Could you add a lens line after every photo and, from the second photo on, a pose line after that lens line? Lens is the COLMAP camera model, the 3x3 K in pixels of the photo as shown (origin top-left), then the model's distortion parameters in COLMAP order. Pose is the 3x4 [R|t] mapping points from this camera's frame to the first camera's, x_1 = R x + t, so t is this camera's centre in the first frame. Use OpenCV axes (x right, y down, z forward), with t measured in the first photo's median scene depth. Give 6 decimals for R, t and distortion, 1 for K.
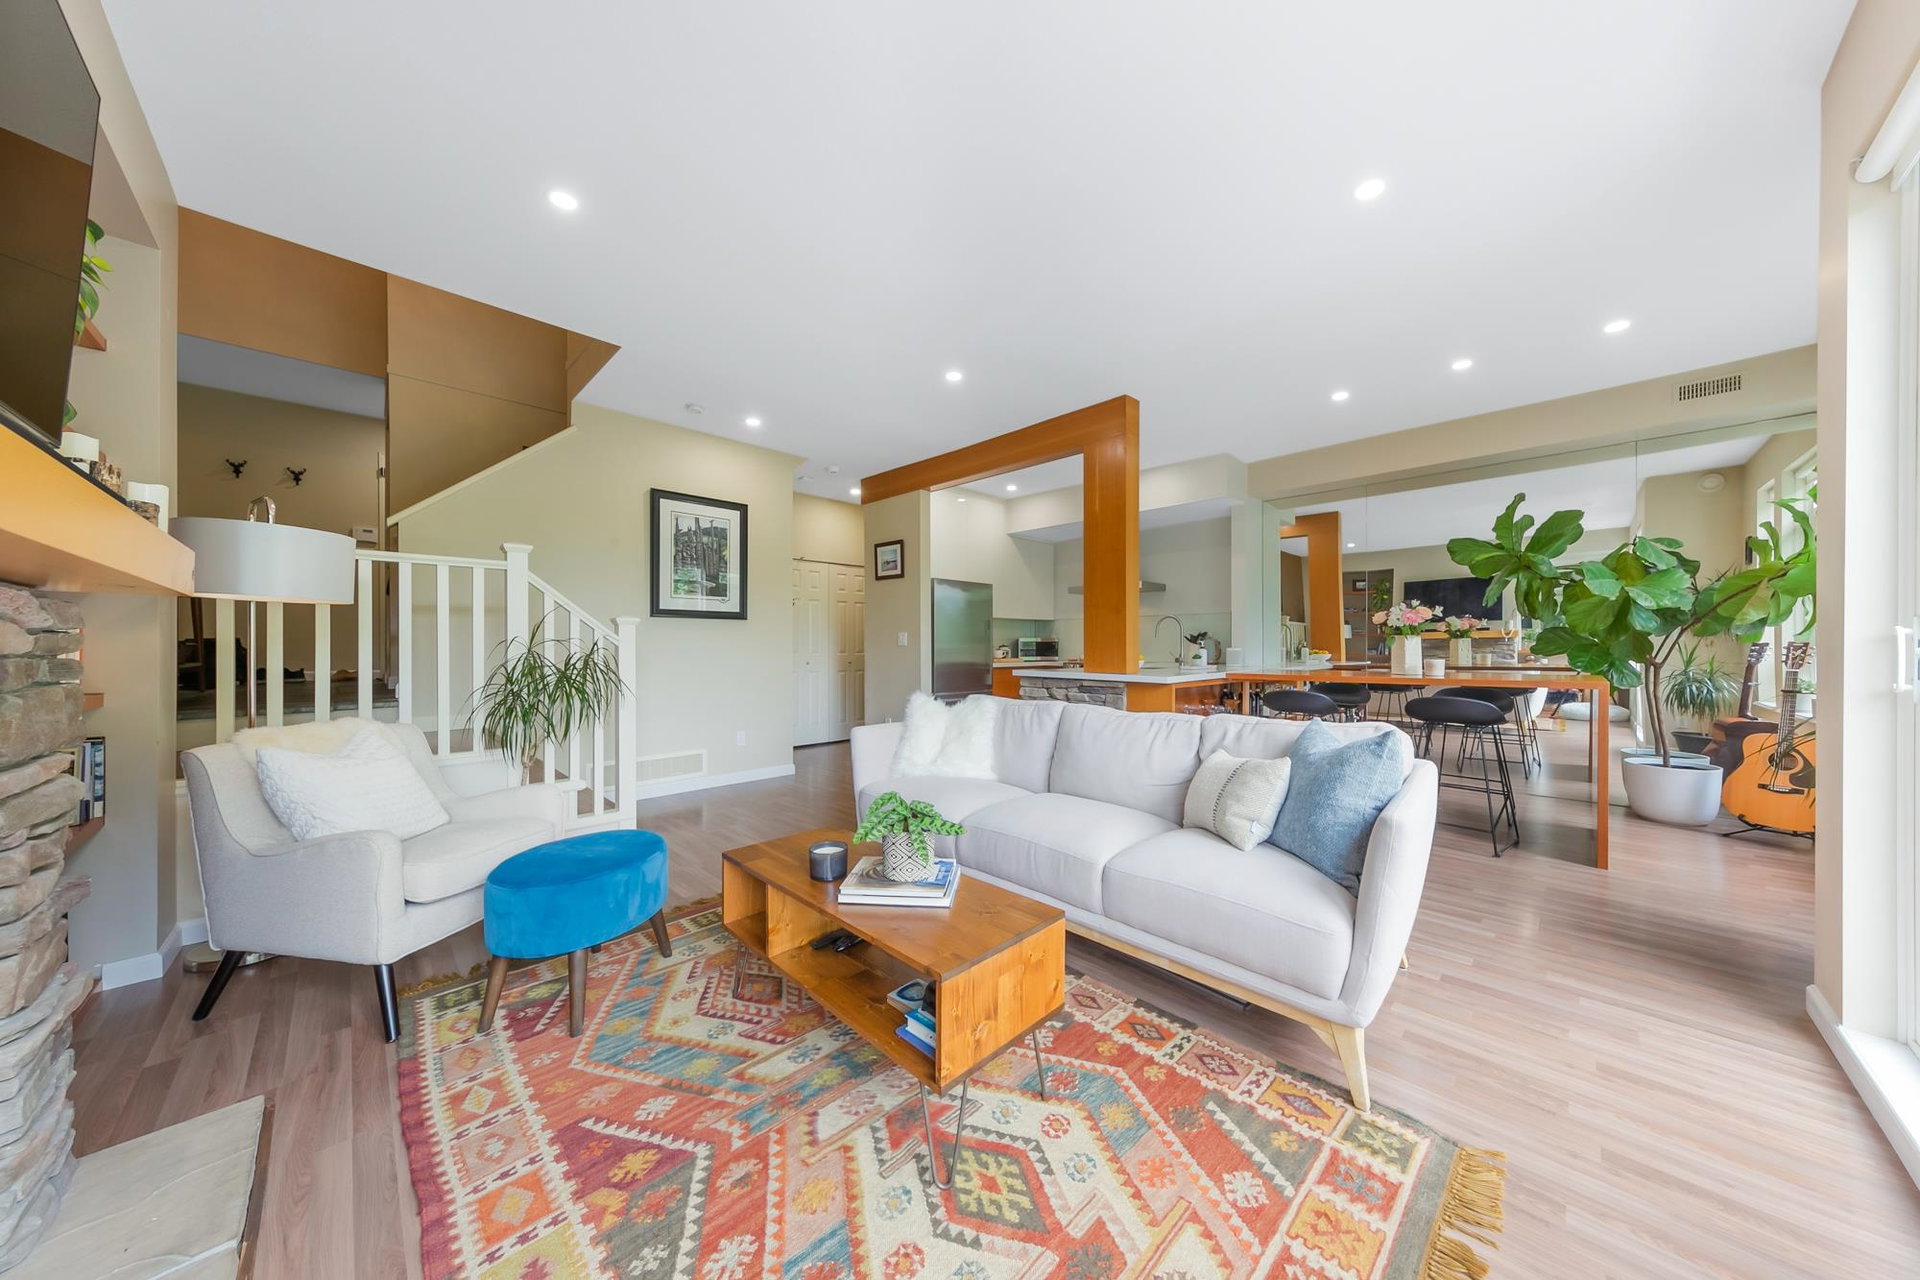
lens RADIAL K [[621.1, 0, 966.7], [0, 621.1, 641.1], [0, 0, 1]] dist [0.005552, -0.000897]
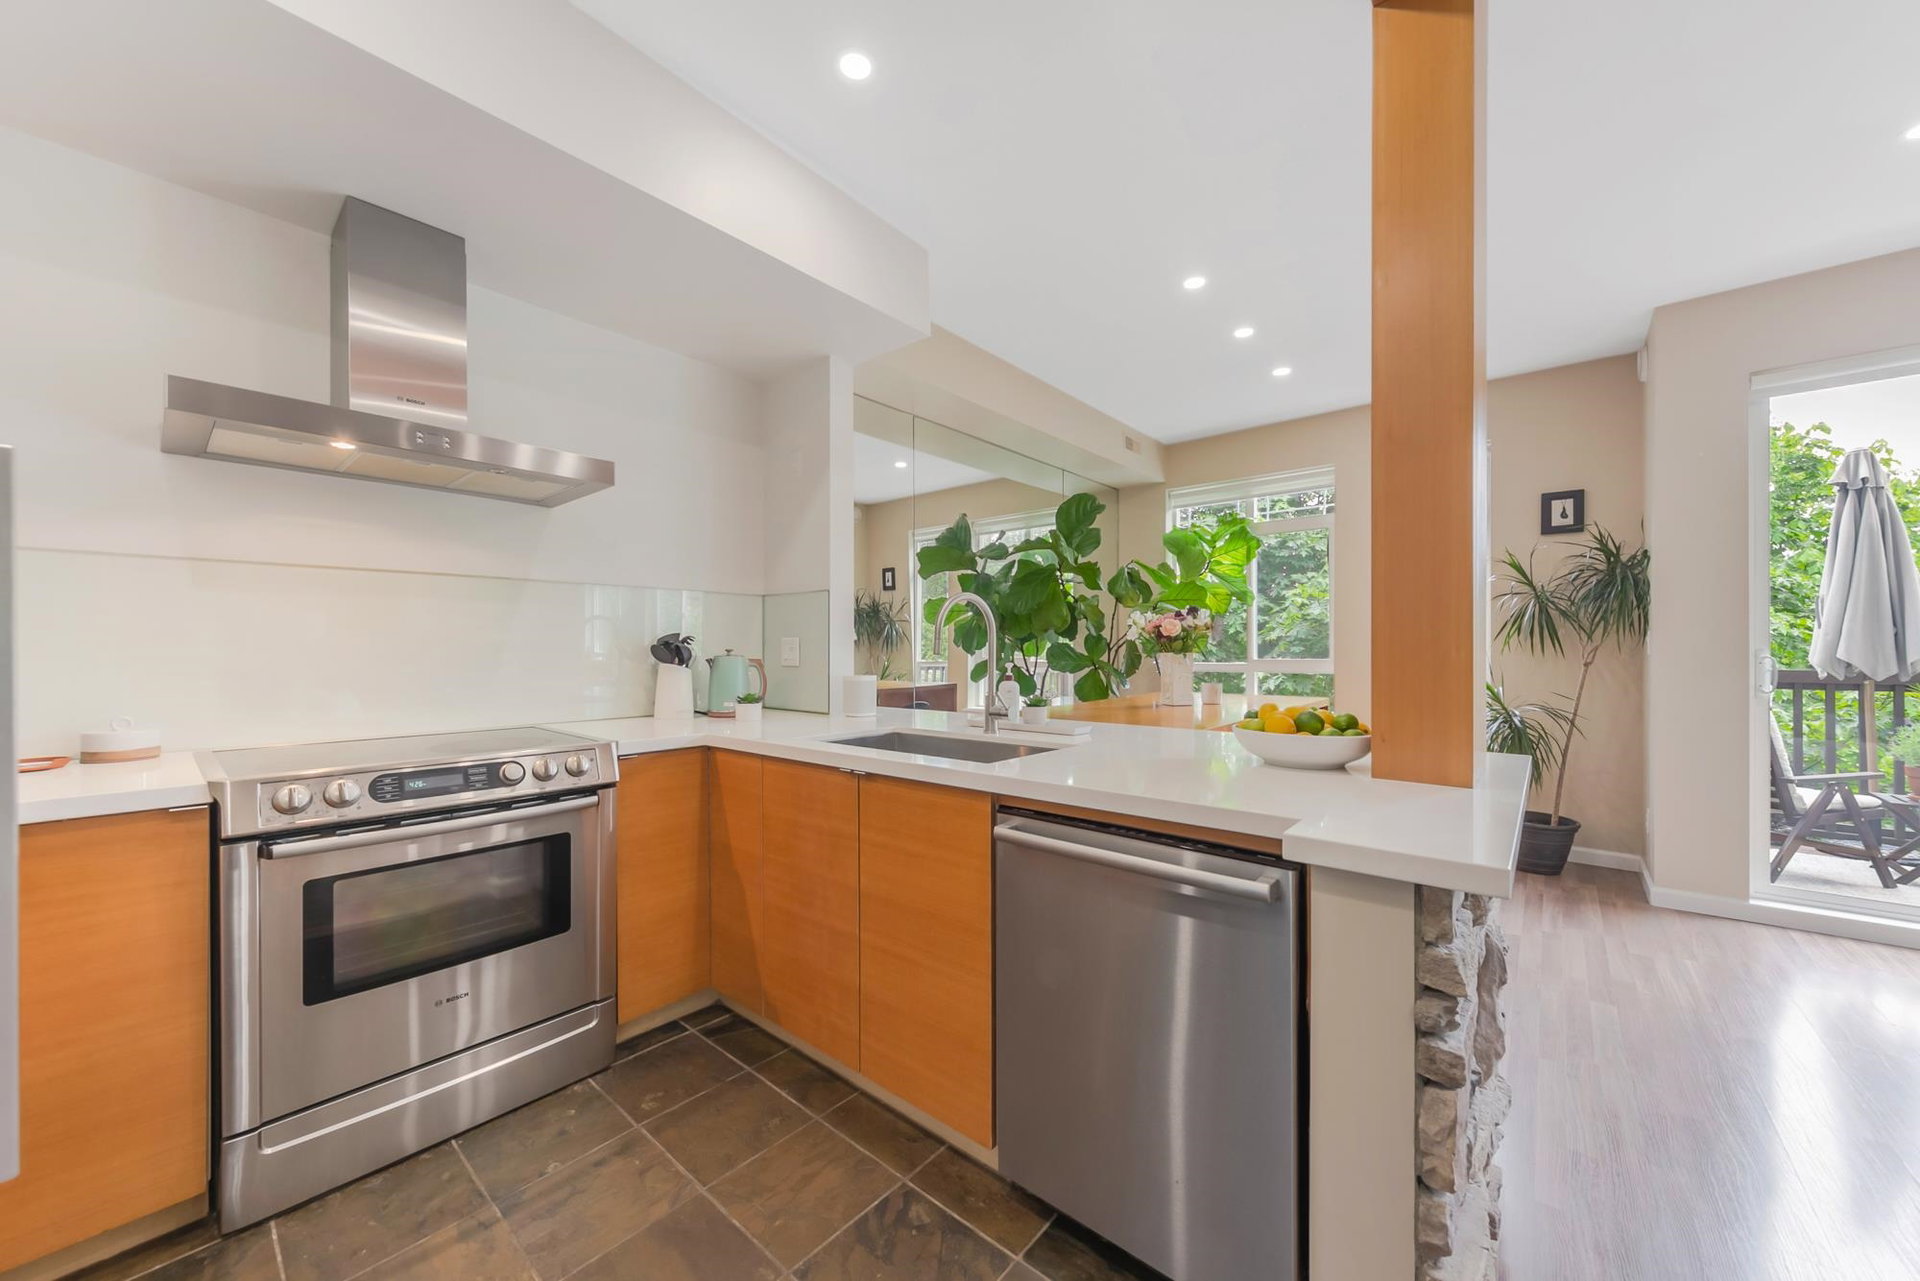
lens RADIAL K [[698.3, 0, 961.5], [0, 698.3, 649.5], [0, 0, 1]] dist [0.003502, 0.000514]
pose [[-0.073176, -0.000320, 0.997319, -0.080744], [-0.007195, 0.999974, -0.000207, -0.007653], [-0.997293, -0.007191, -0.073176, 0.936876]]
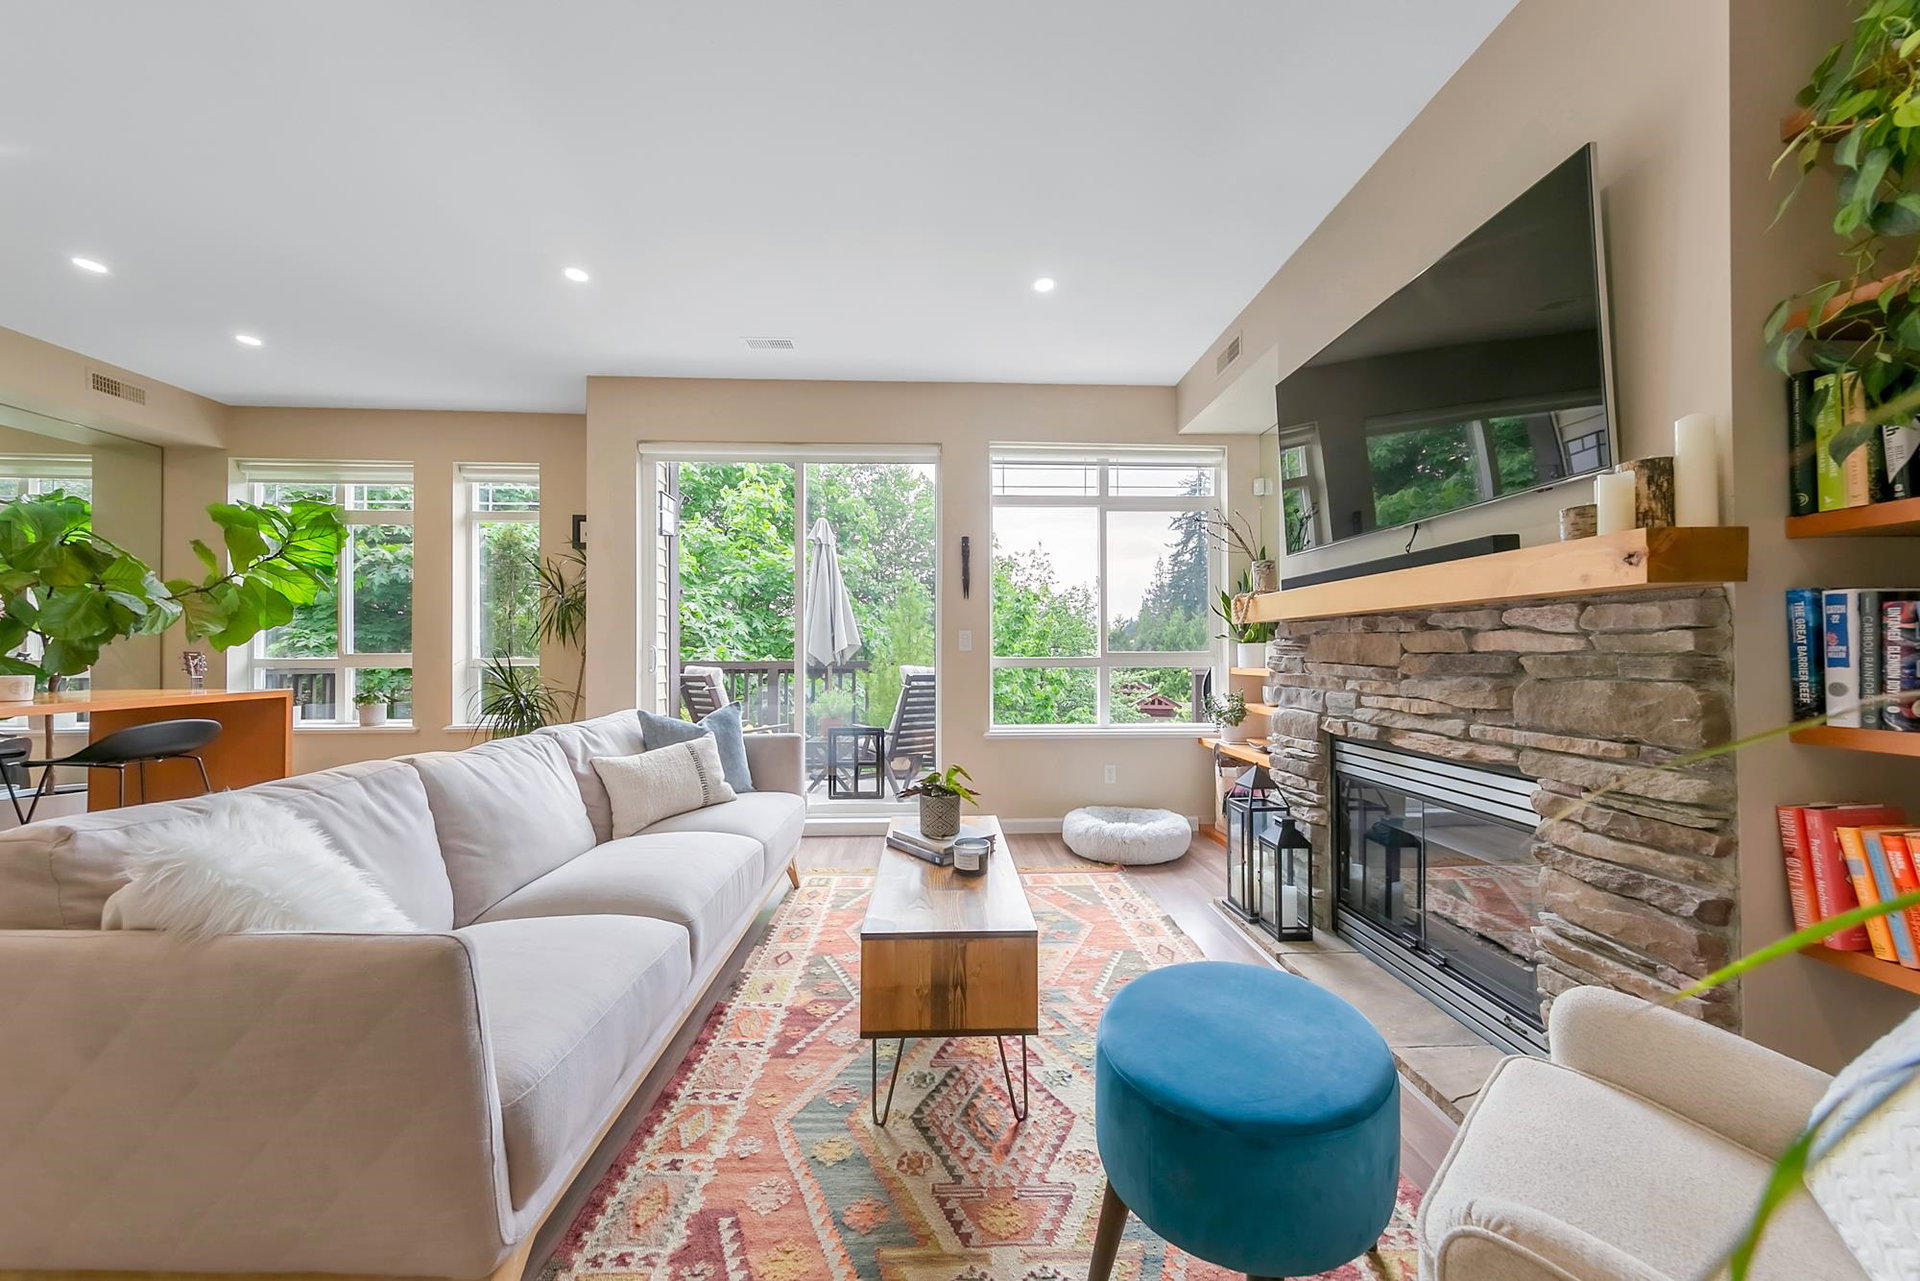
lens RADIAL K [[621.1, 0, 960.0], [0, 621.1, 653.9], [0, 0, 1]] dist [0.005552, -0.000897]
pose [[-0.737141, 0.004506, 0.675724, -0.280550], [-0.003619, 0.999937, -0.010616, 0.006895], [-0.675730, -0.010271, -0.737078, 0.548457]]
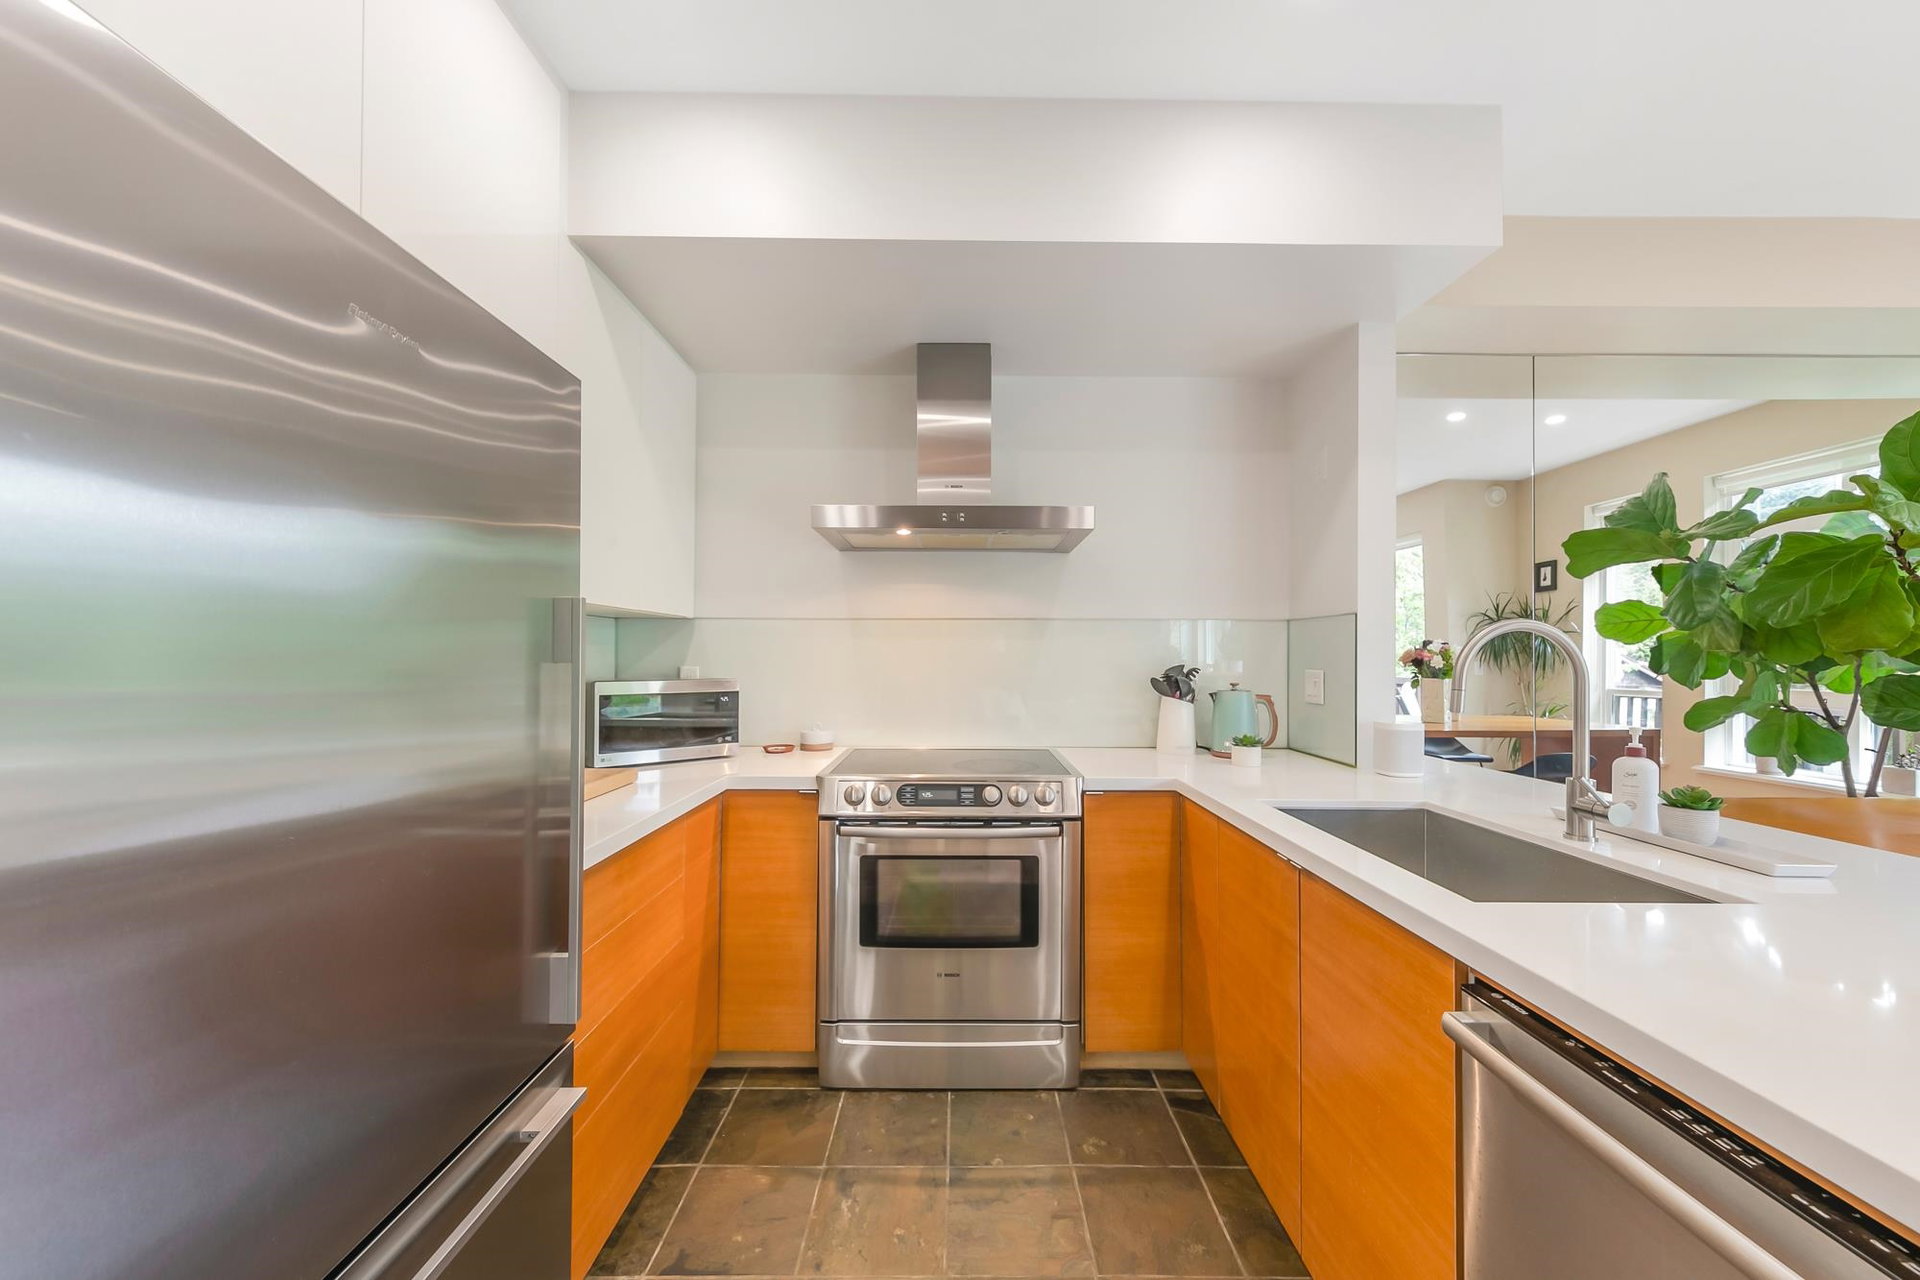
lens RADIAL K [[698.3, 0, 964.1], [0, 698.3, 647.9], [0, 0, 1]] dist [0.003502, 0.000514]
pose [[0.706589, 0.010659, 0.707544, -0.020954], [-0.010834, 0.999932, -0.004245, -0.025325], [-0.707541, -0.004666, 0.706657, 0.870521]]
